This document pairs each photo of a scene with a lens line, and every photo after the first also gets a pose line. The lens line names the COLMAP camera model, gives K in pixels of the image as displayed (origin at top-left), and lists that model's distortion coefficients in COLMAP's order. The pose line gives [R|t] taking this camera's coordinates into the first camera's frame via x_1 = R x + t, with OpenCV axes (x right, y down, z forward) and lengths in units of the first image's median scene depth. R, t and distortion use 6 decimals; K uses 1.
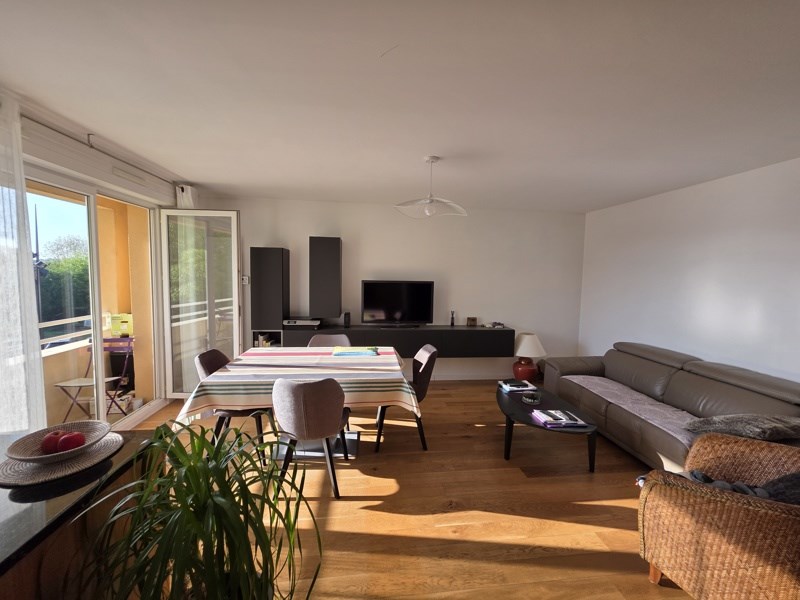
lens RADIAL K [[319.6, 0, 403.5], [0, 319.6, 298.8], [0, 0, 1]] dist [0.001108, -0.000046]
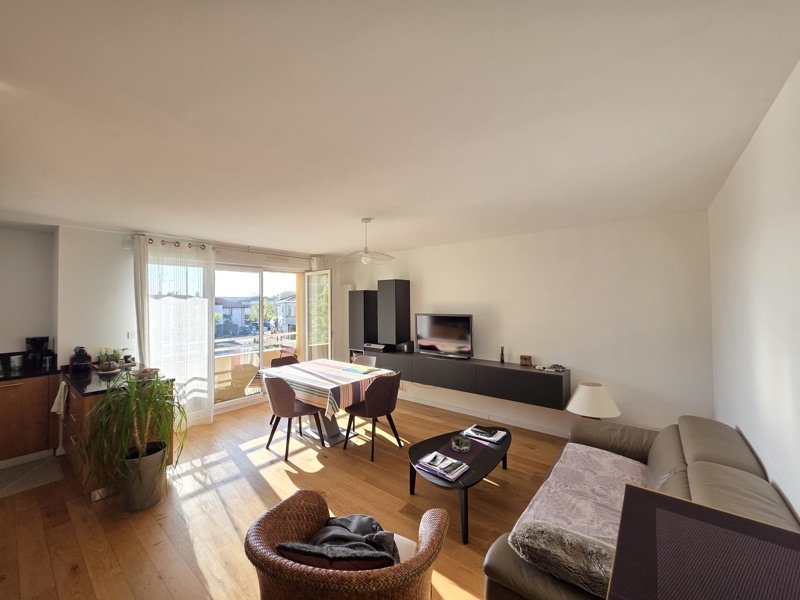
lens RADIAL K [[319.6, 0, 400.6], [0, 319.6, 296.1], [0, 0, 1]] dist [0.001108, -0.000046]
pose [[0.699388, -0.037873, -0.713738, 0.737275], [-0.035978, 0.995464, -0.088077, -0.018376], [0.713836, 0.087279, 0.694852, 0.159671]]
